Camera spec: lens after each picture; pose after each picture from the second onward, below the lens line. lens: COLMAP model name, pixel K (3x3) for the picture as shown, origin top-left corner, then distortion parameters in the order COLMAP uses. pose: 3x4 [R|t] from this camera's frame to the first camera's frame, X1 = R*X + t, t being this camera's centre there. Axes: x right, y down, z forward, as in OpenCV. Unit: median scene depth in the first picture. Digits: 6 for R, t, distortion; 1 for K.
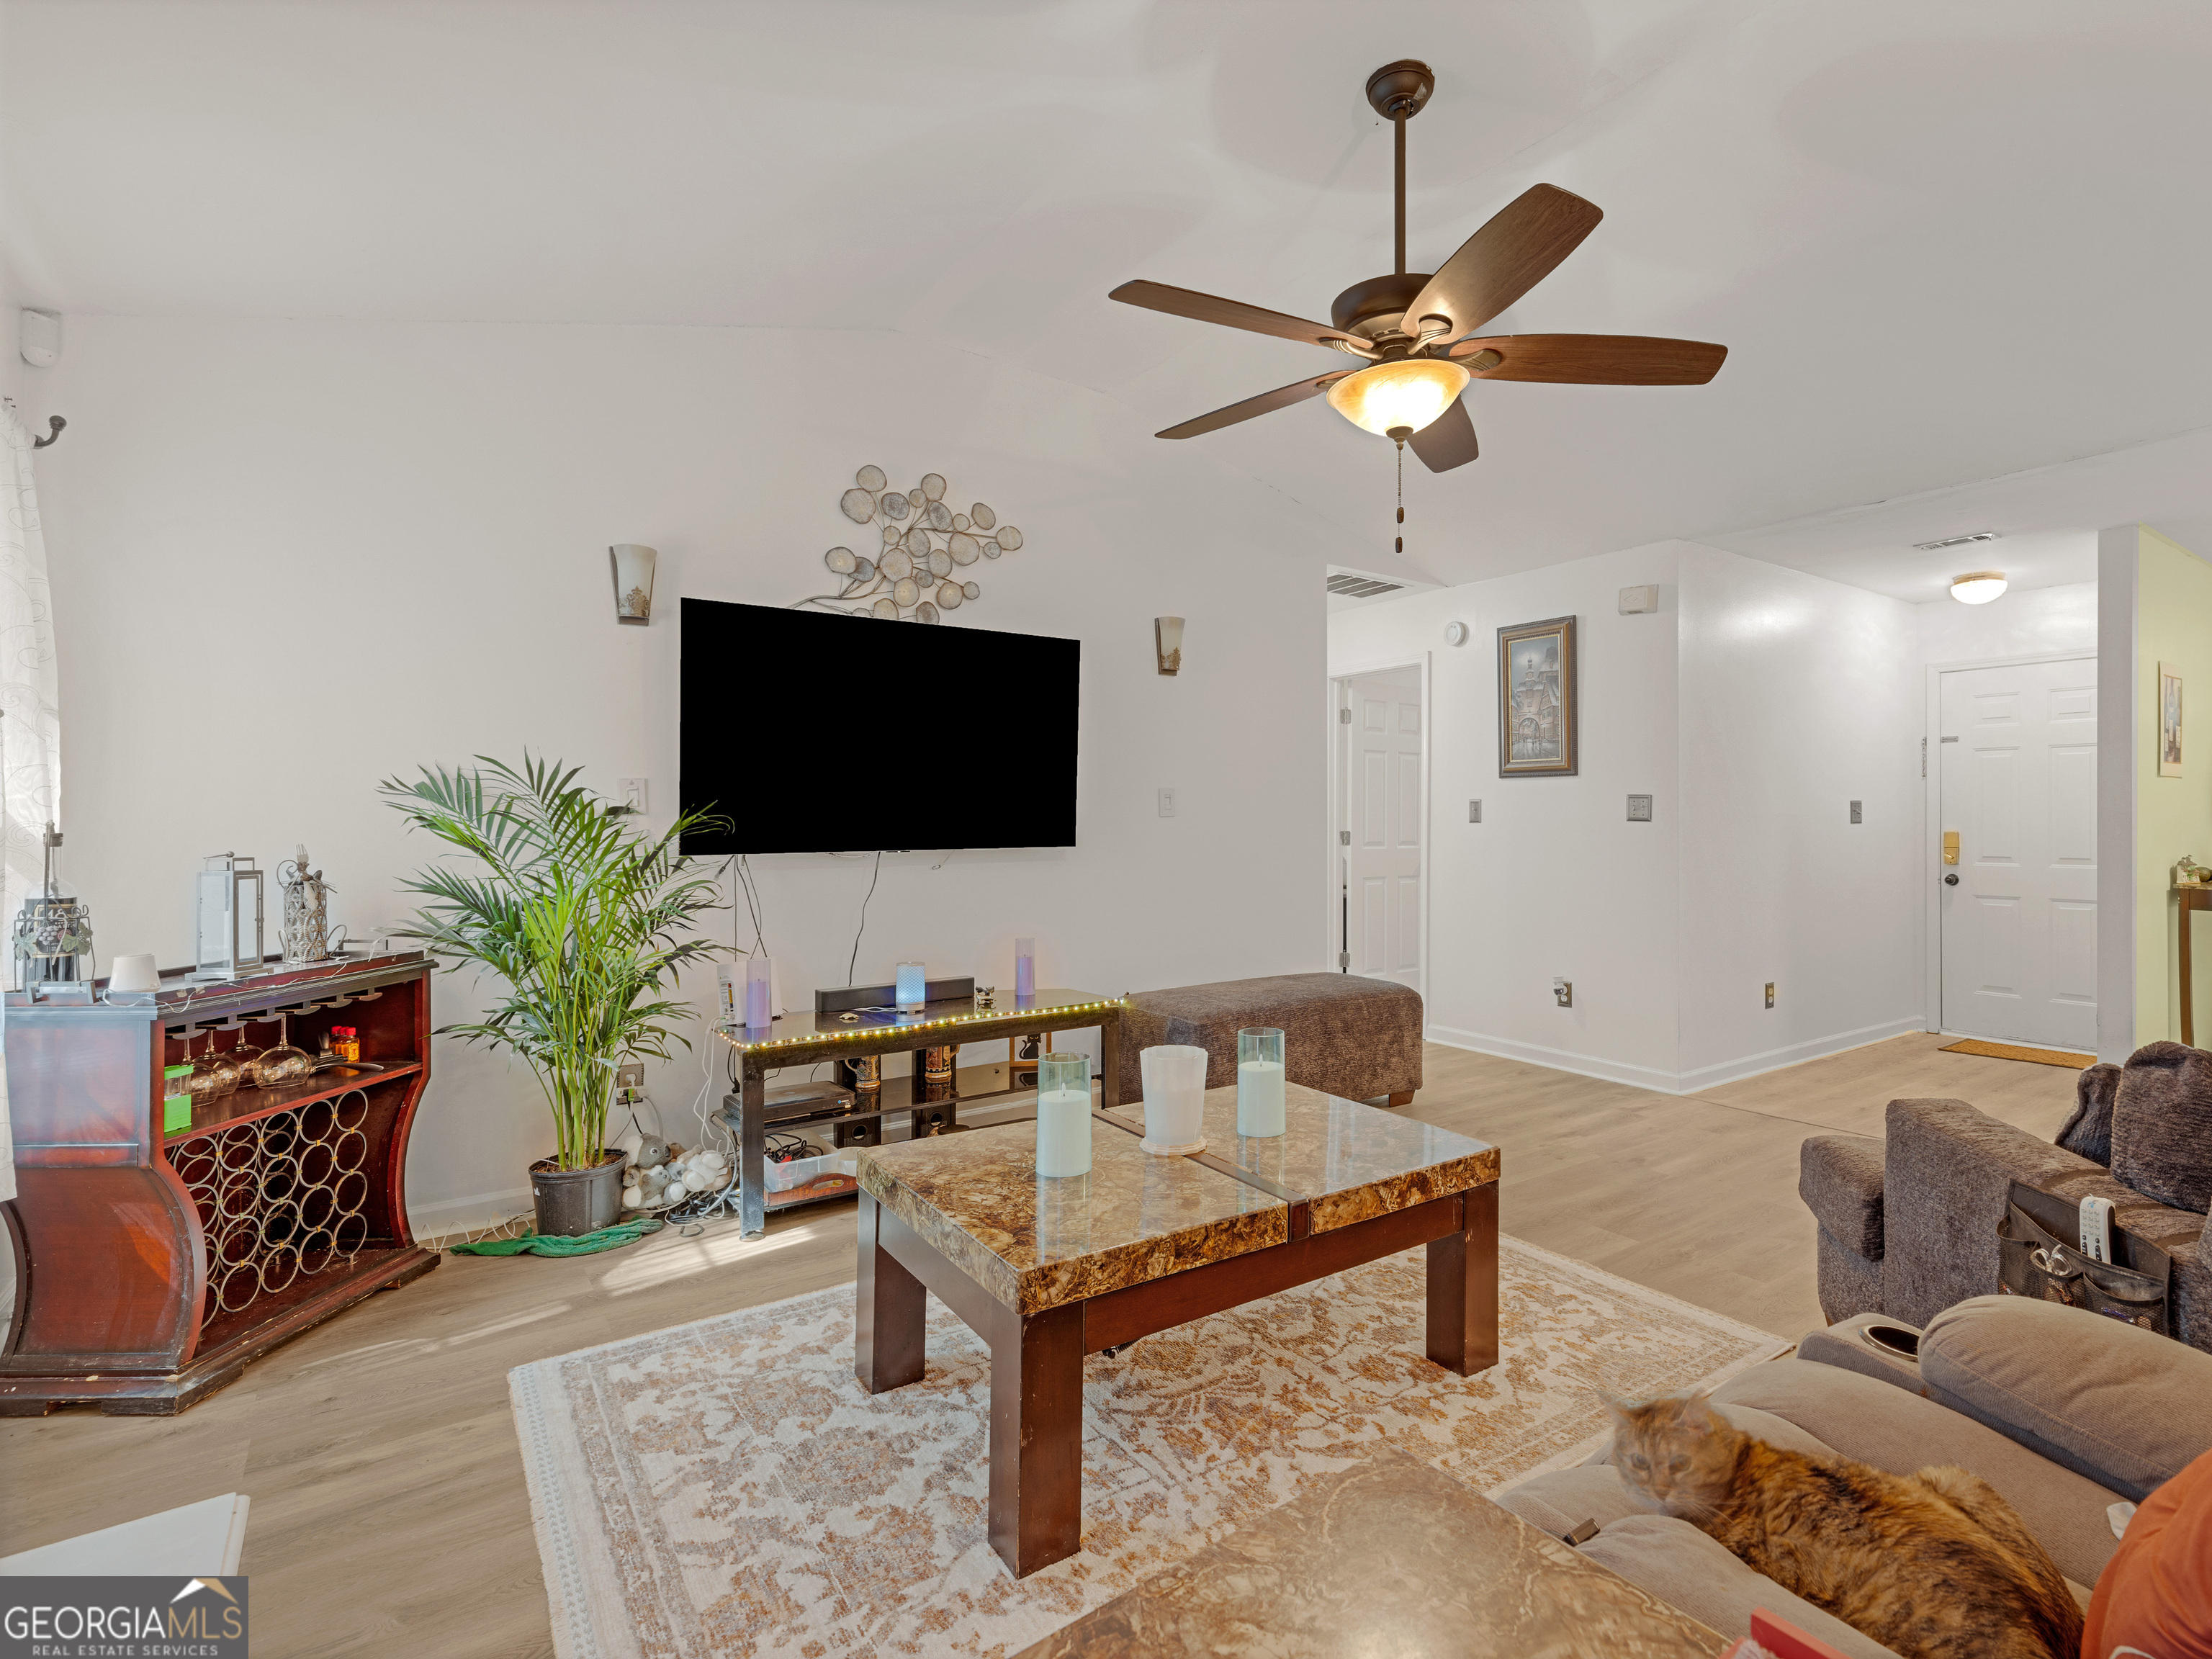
lens RADIAL K [[1134.5, 0, 1237.8], [0, 1134.5, 822.0], [0, 0, 1]] dist [0.005104, 0.000643]
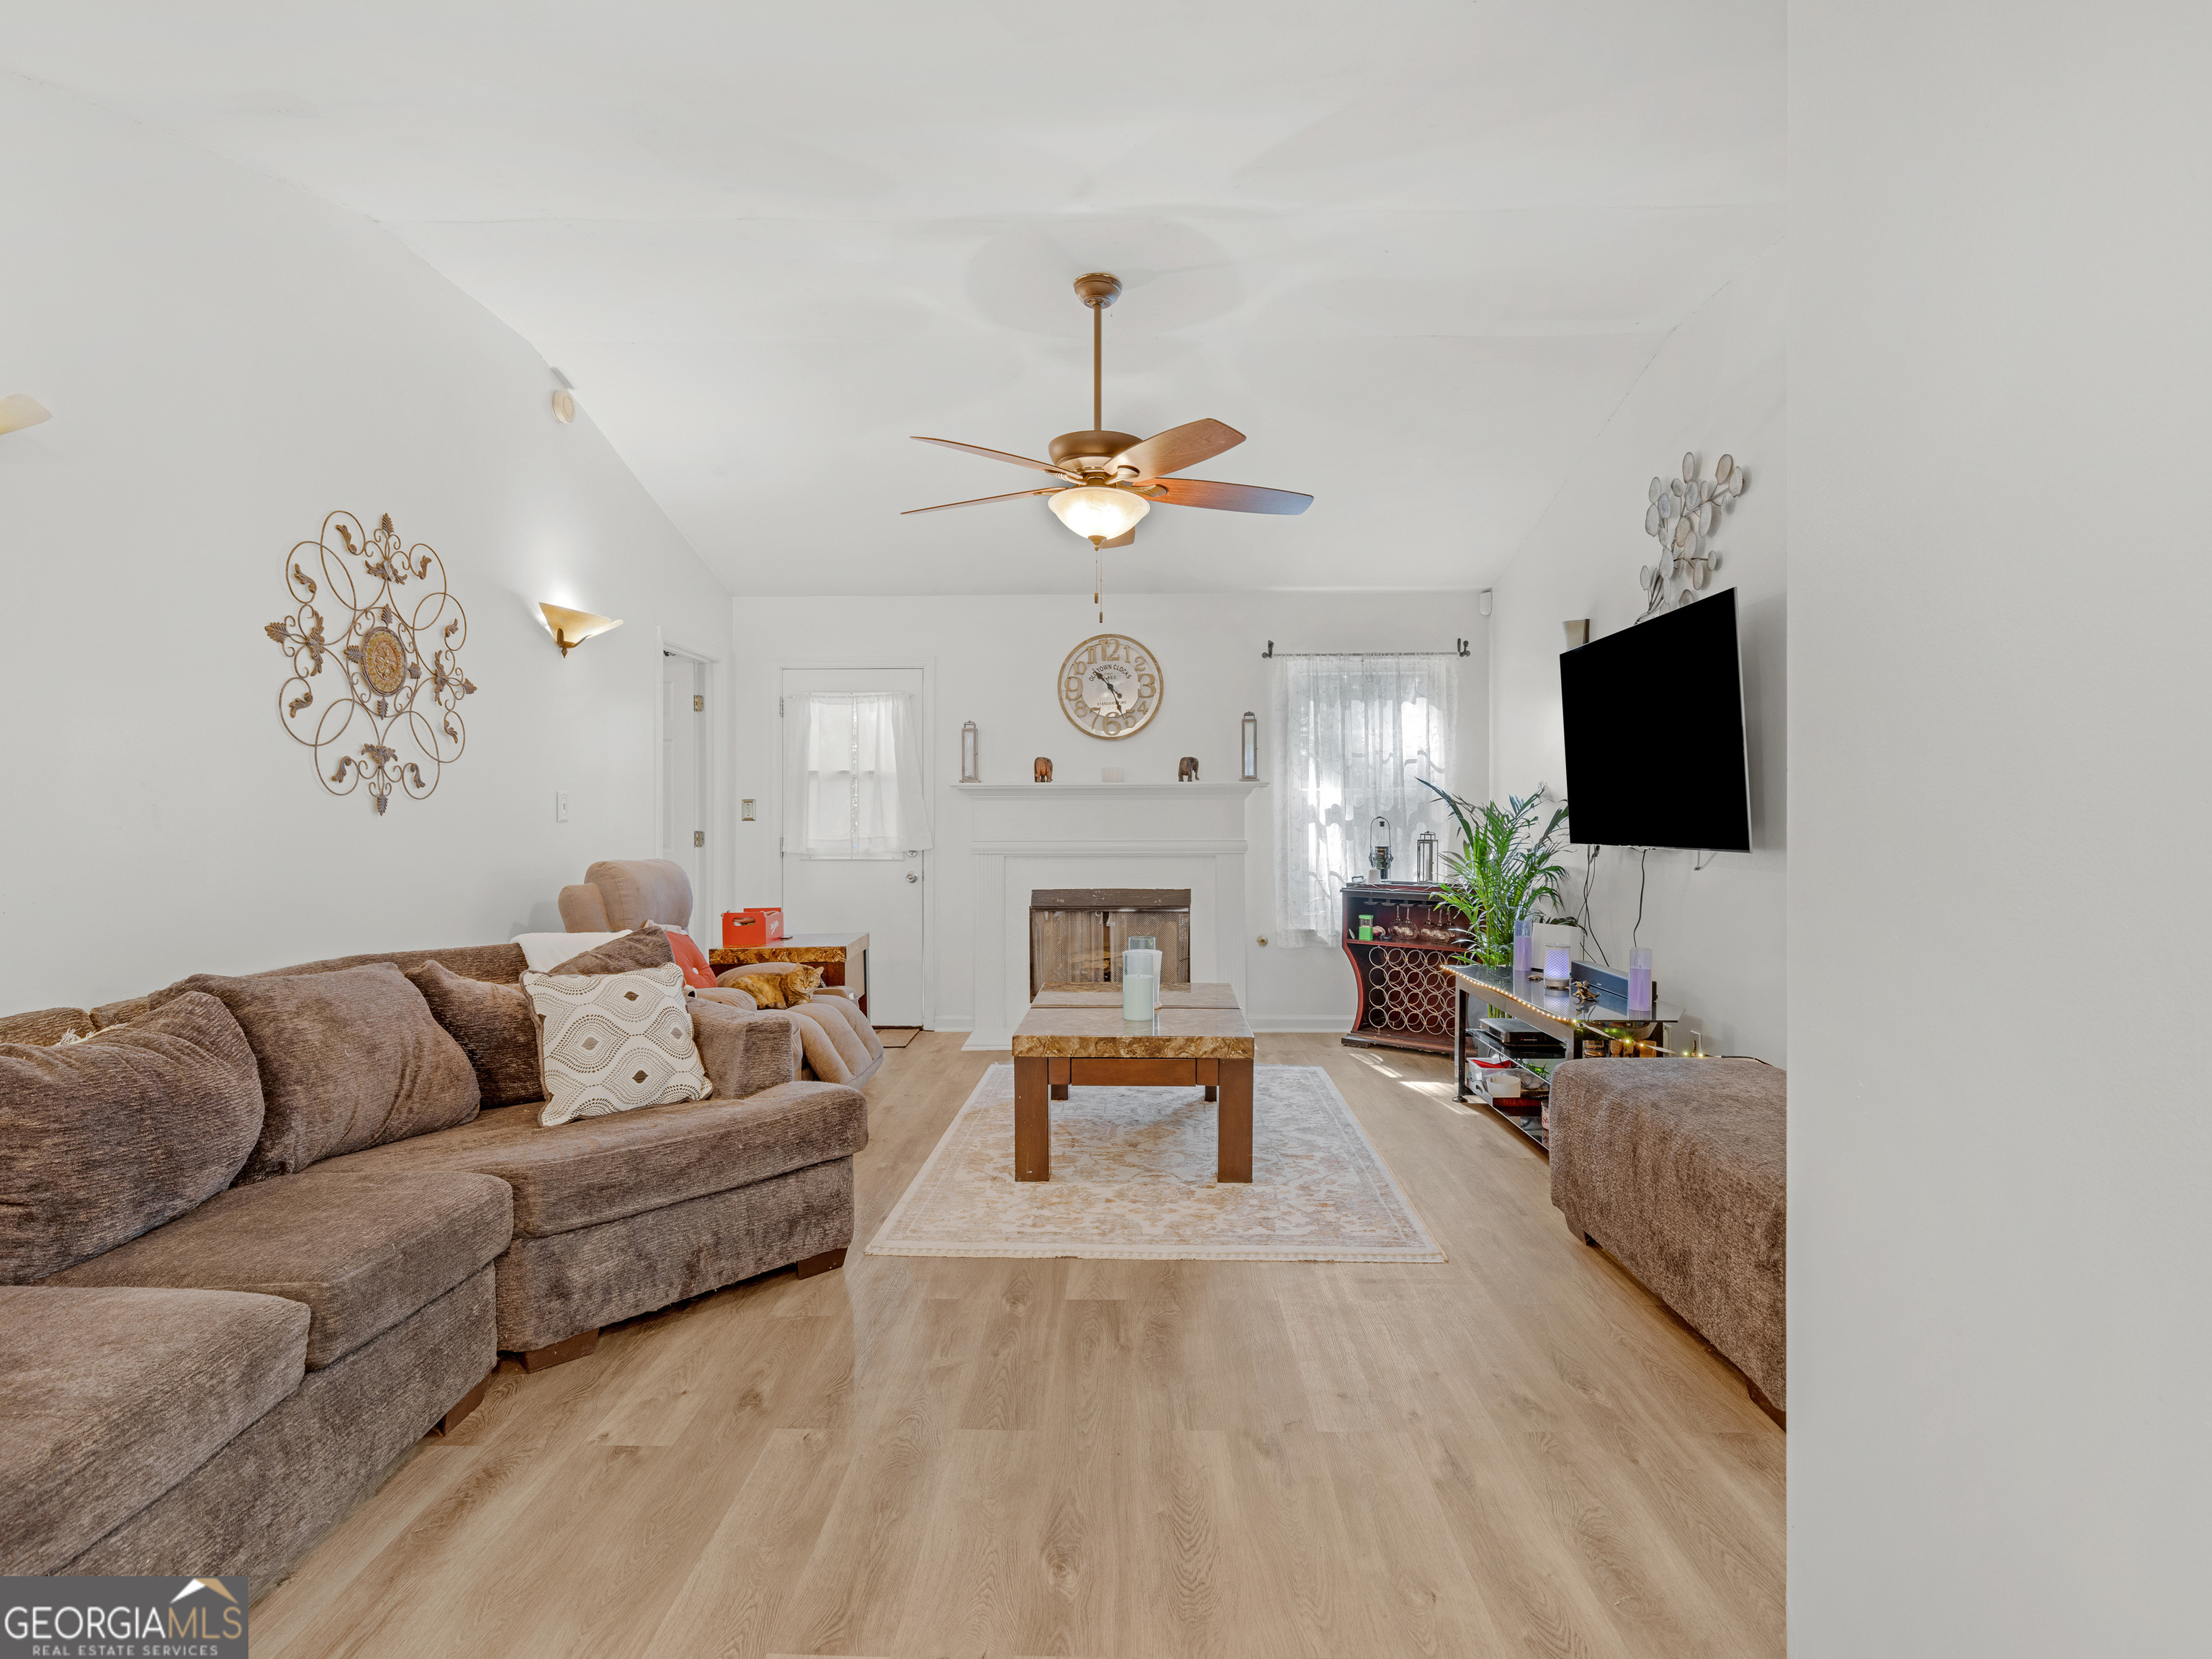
lens RADIAL K [[1155.9, 0, 1081.6], [0, 1155.9, 815.8], [0, 0, 1]] dist [0.013846, -0.000160]
pose [[-0.654400, 0.003309, -0.756141, 0.850693], [0.000922, 0.999993, 0.003578, -0.008115], [0.756148, 0.001644, -0.654398, 1.324641]]
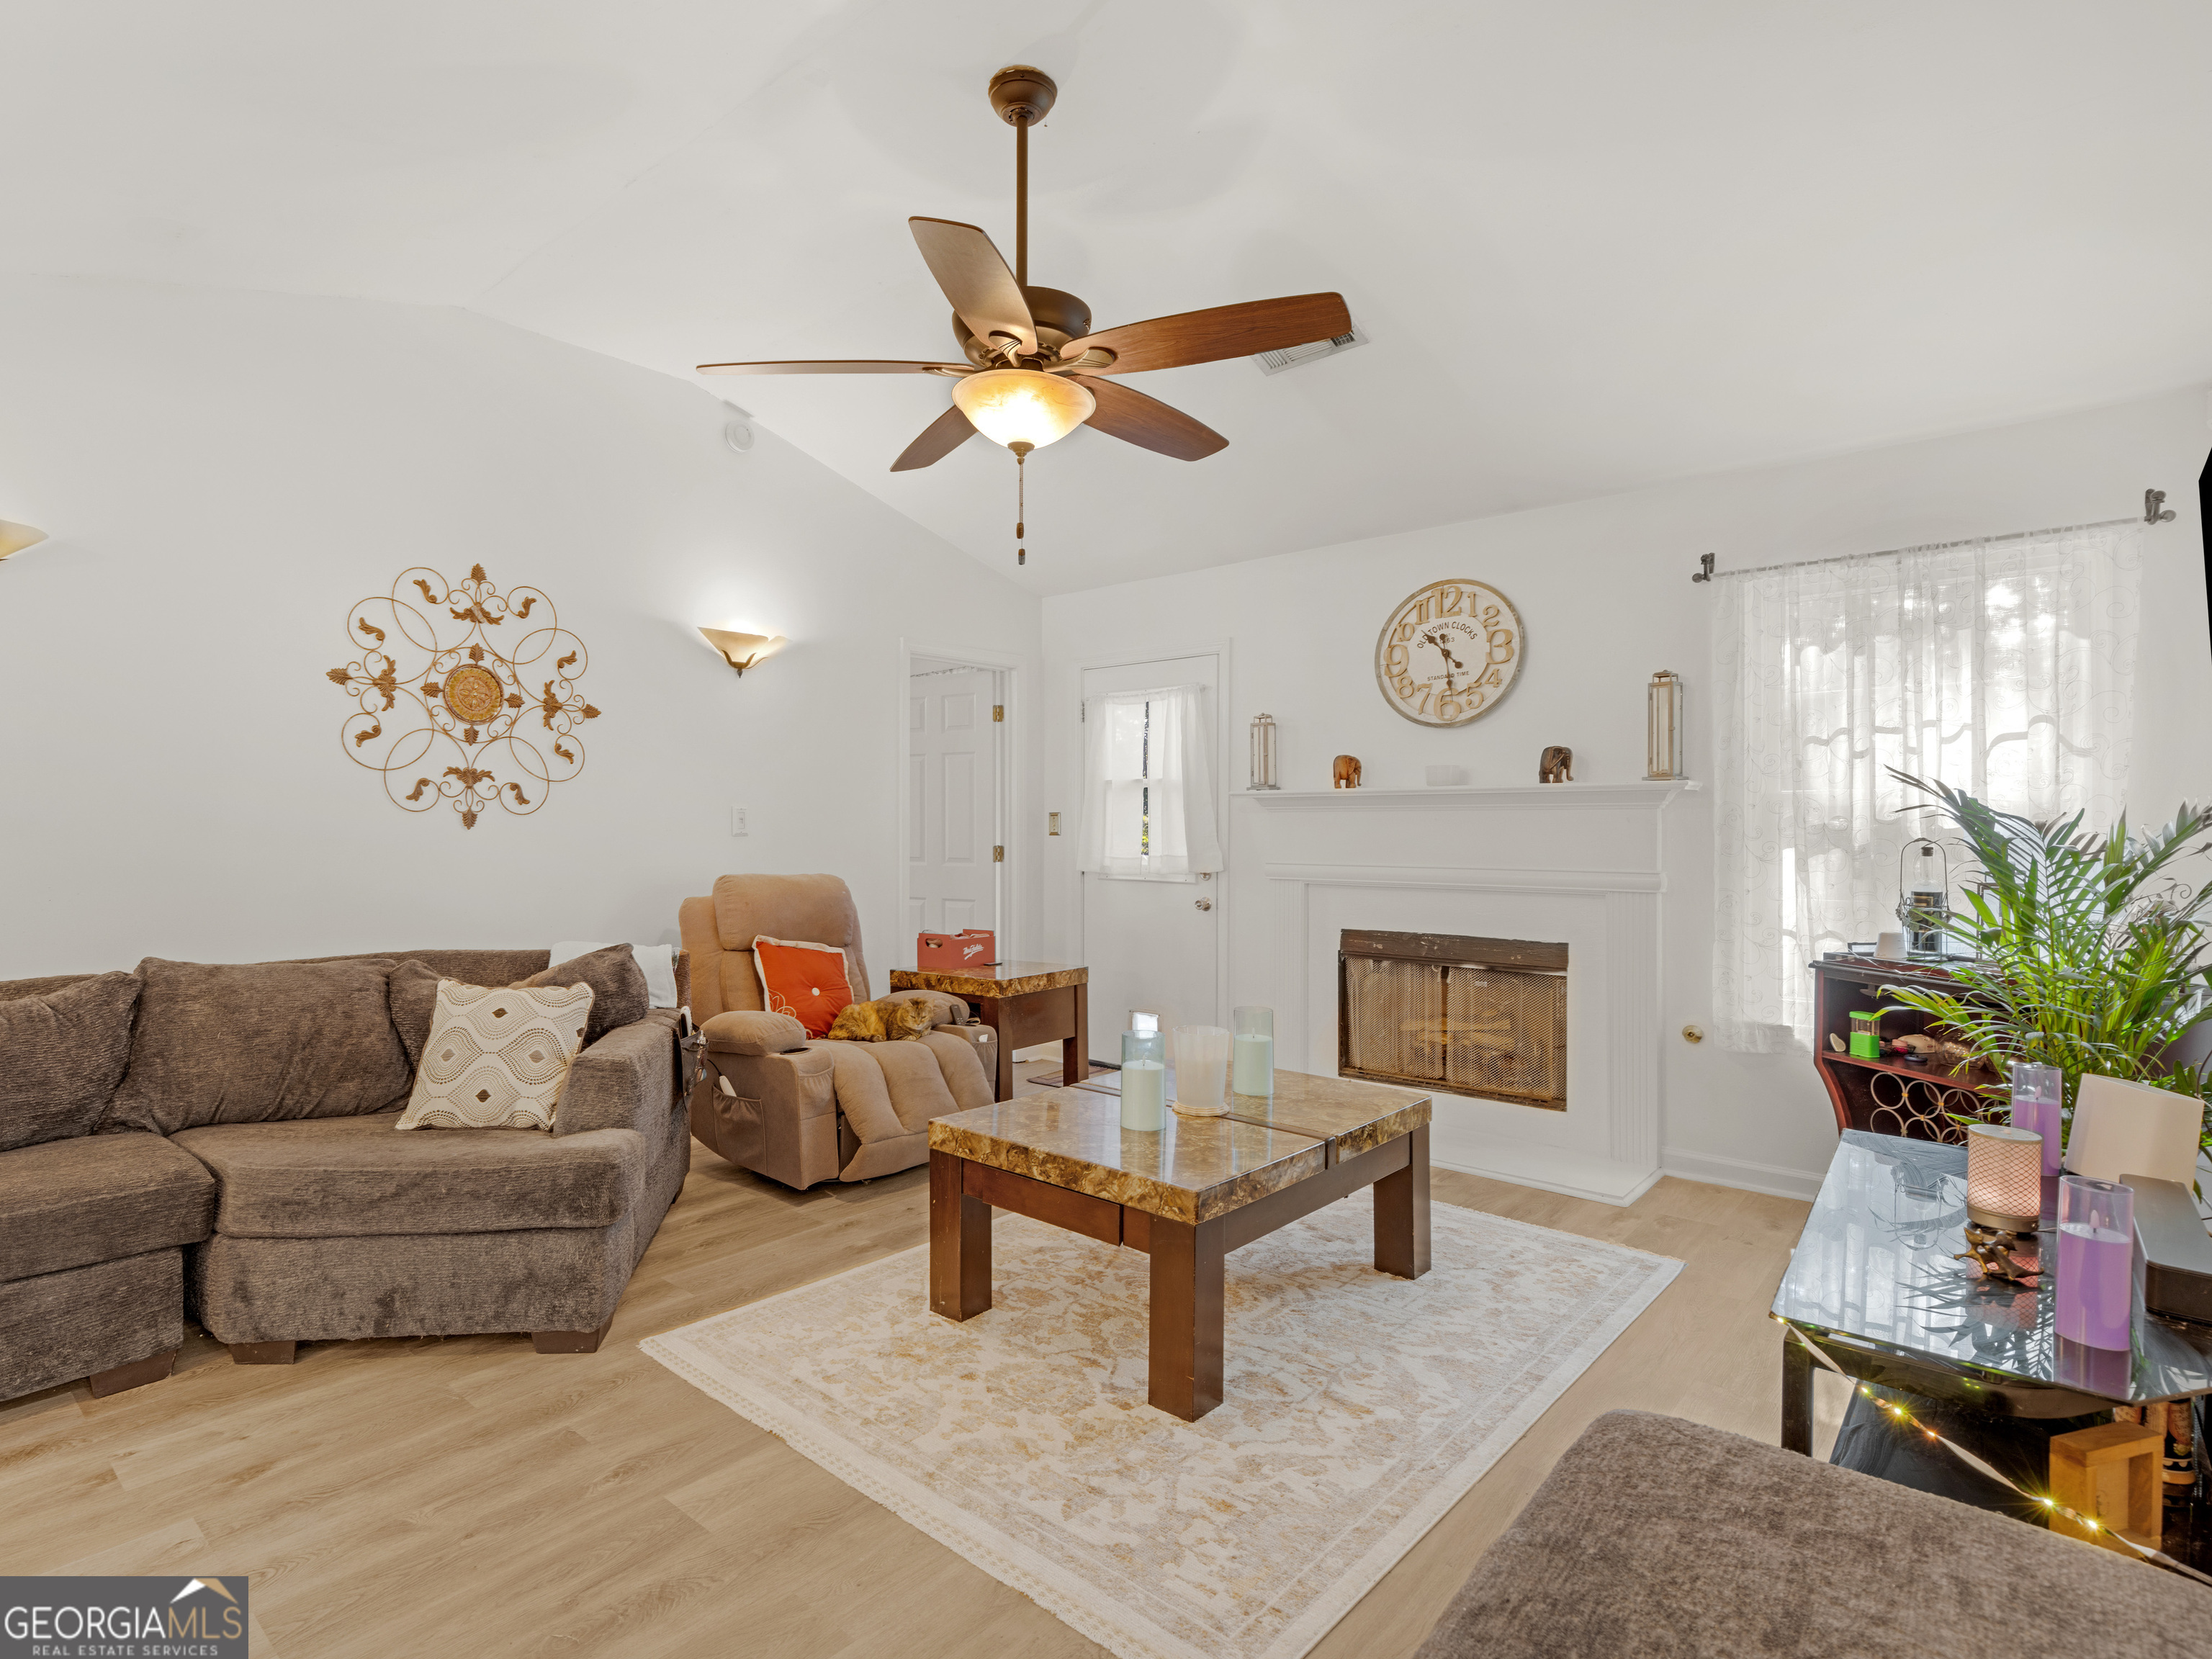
lens RADIAL K [[1132.2, 0, 929.7], [0, 1132.2, 837.6], [0, 0, 1]] dist [0.006222, 0.000720]
pose [[-0.993499, -0.000179, -0.113840, 0.231465], [-0.001538, 0.999929, 0.011849, -0.010725], [0.113829, 0.011947, -0.993428, 1.370048]]
